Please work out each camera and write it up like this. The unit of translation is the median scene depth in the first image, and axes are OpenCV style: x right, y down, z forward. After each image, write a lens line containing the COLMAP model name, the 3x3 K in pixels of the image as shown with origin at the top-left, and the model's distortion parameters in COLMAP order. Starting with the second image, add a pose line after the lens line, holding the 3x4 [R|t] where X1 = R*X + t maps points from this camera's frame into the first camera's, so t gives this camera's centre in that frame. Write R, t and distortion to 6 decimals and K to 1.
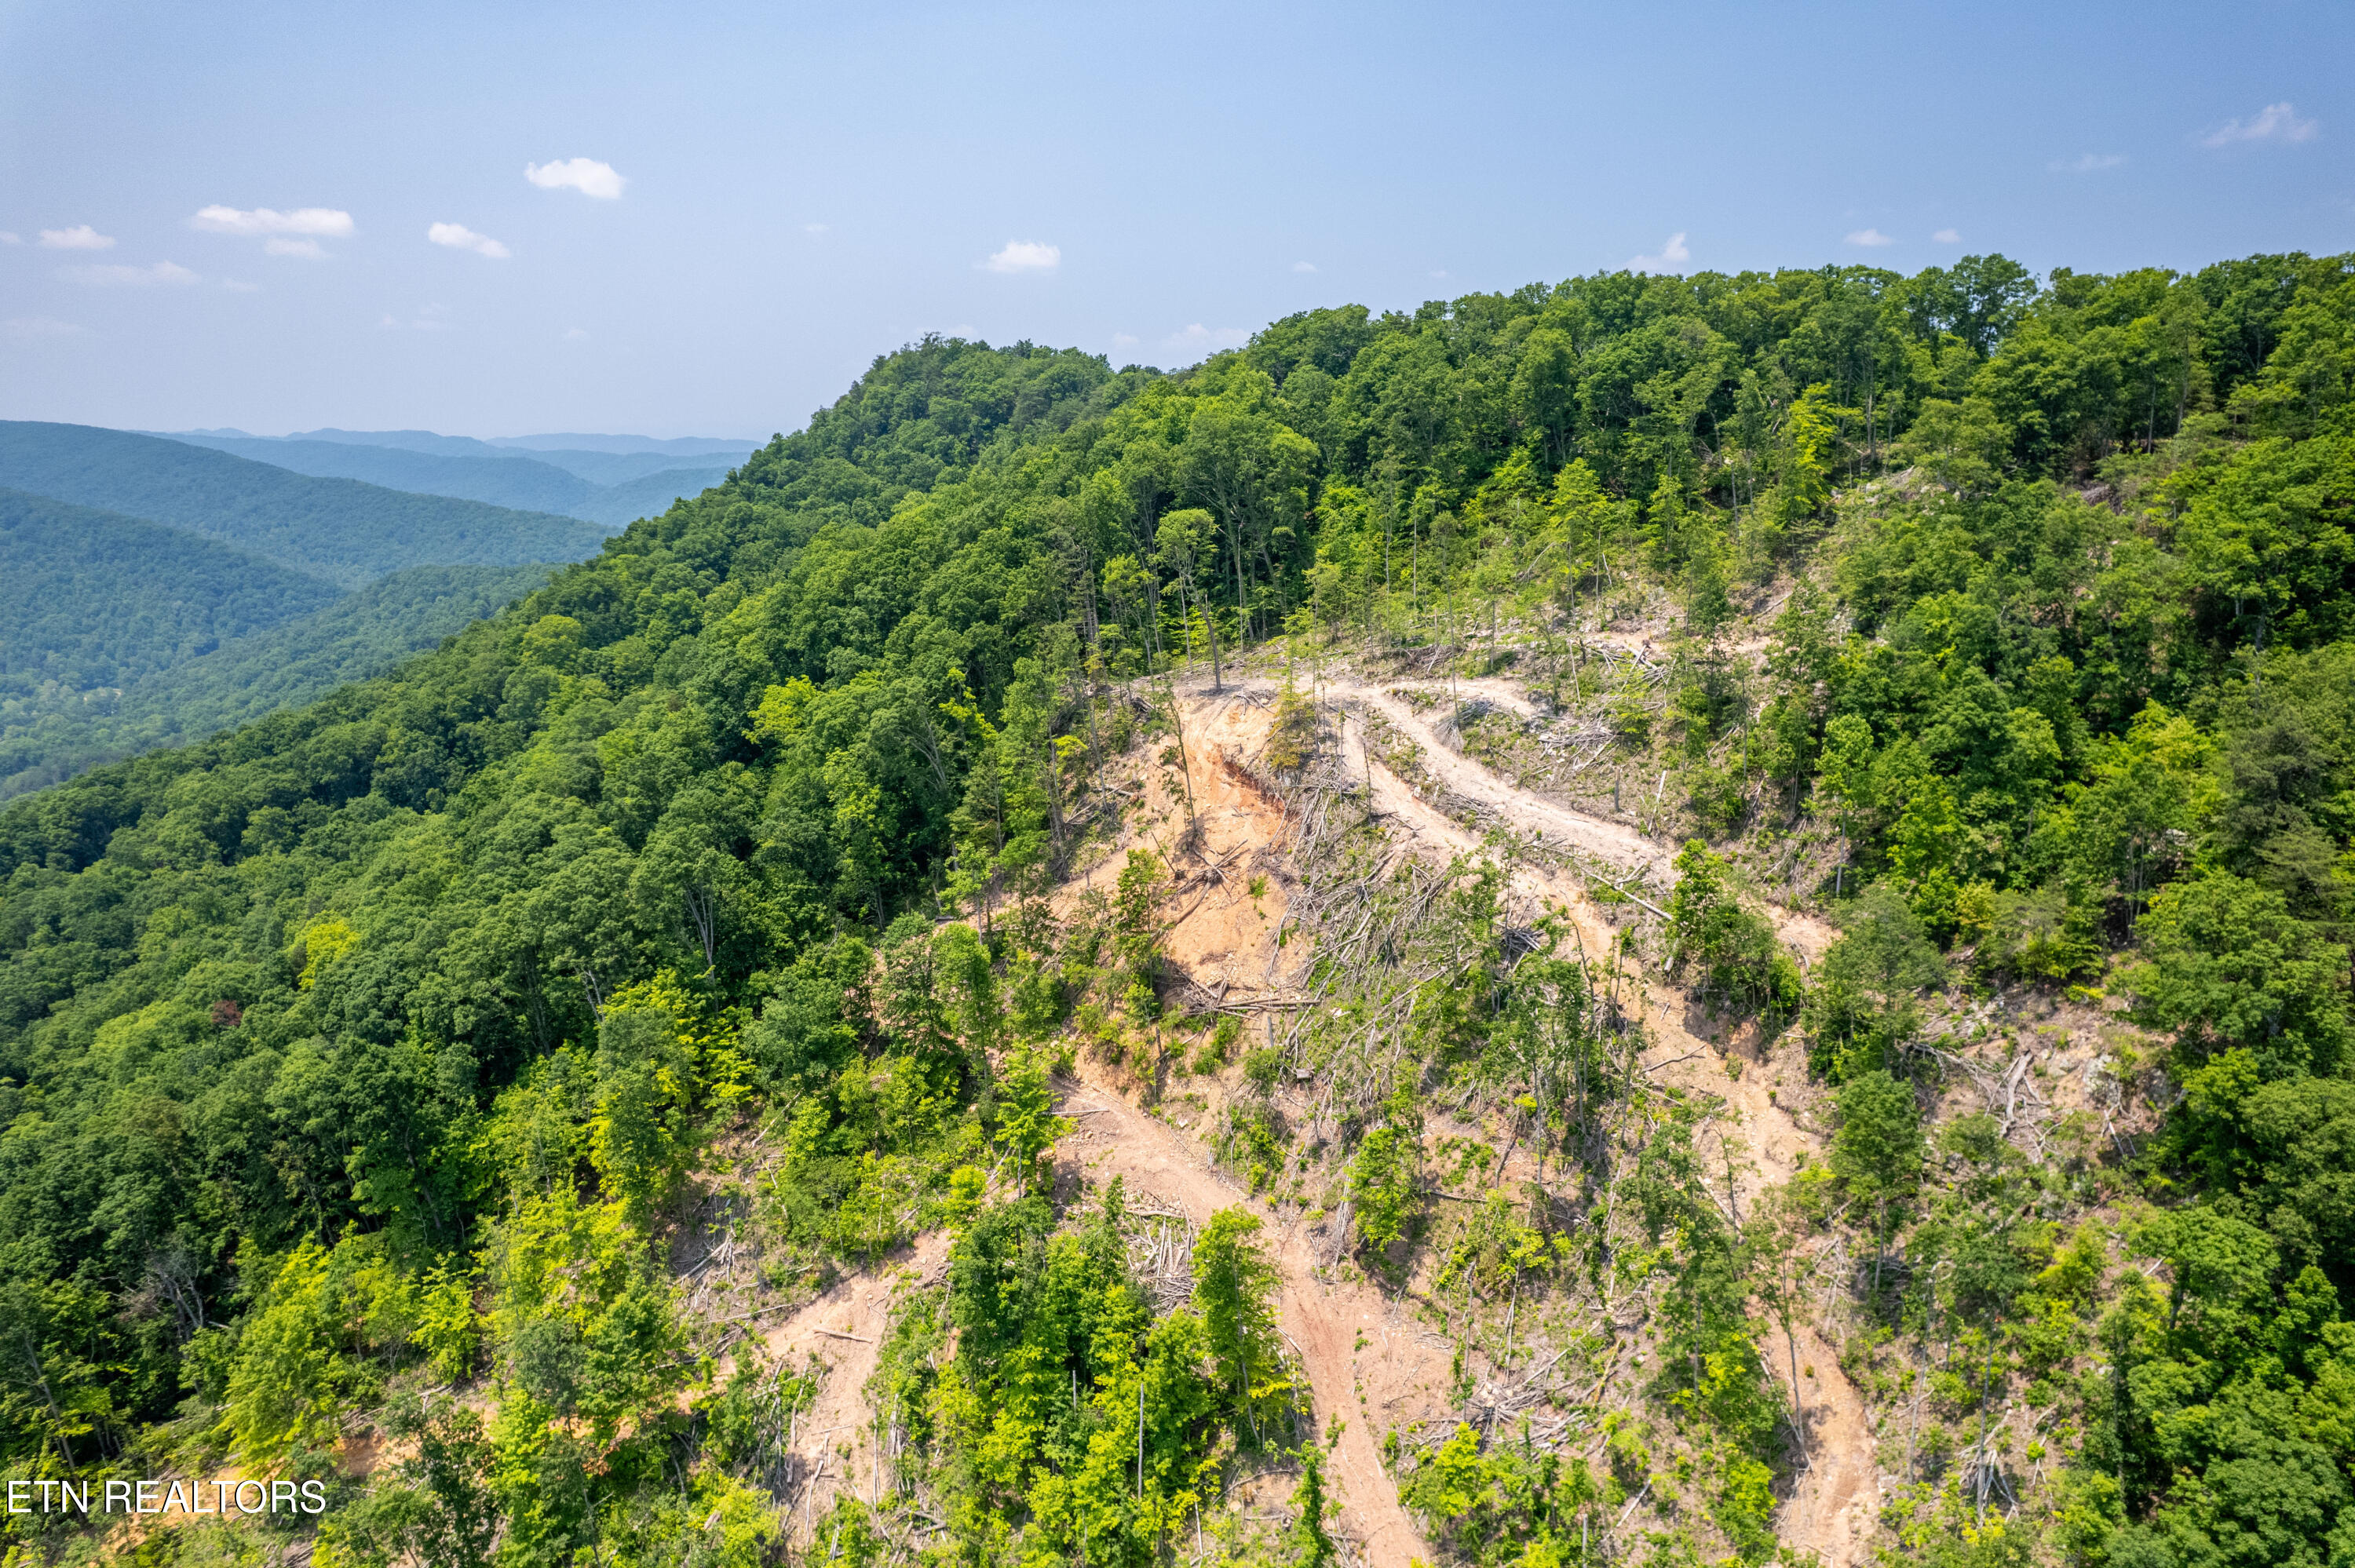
lens RADIAL K [[1513.3, 0, 1178.8], [0, 1513.3, 786.1], [0, 0, 1]] dist [-0.077823, 0.065391]
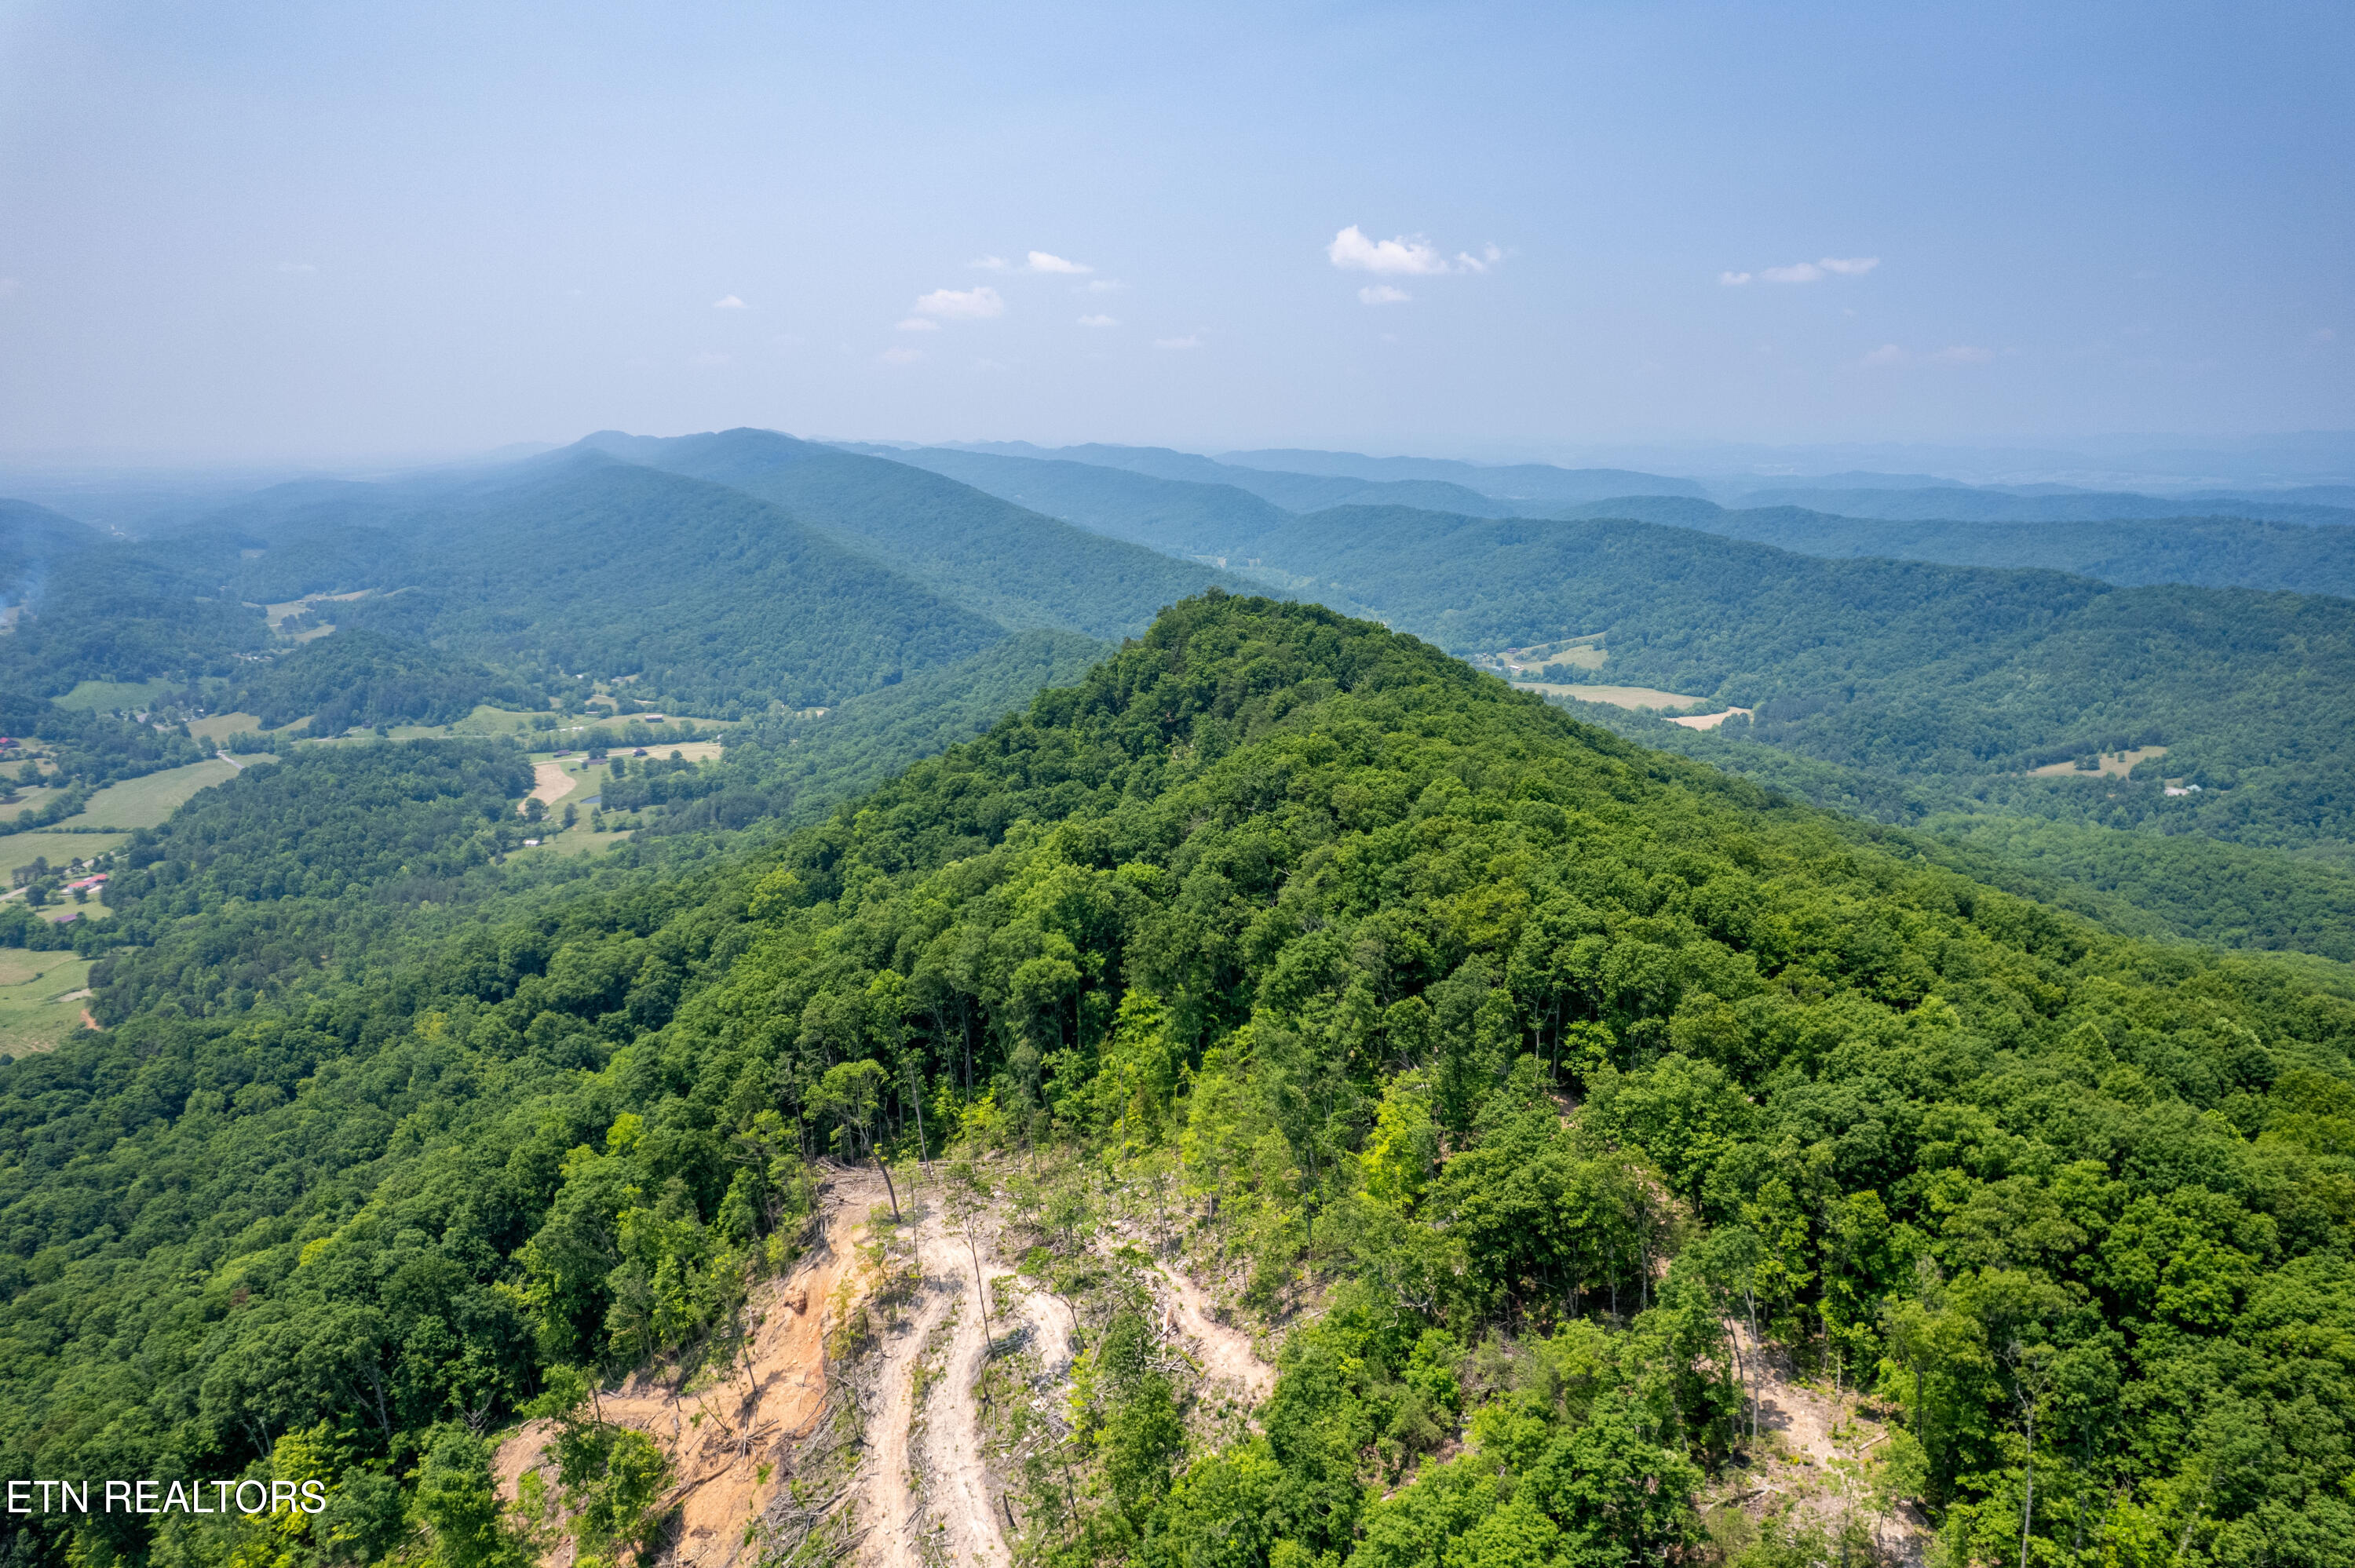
lens RADIAL K [[1513.3, 0, 1177.2], [0, 1513.3, 782.6], [0, 0, 1]] dist [-0.077823, 0.065391]
pose [[0.892133, 0.102312, -0.440036, 0.393306], [-0.105239, 0.994287, 0.017819, -0.254349], [0.439345, 0.030412, 0.897803, 0.085552]]
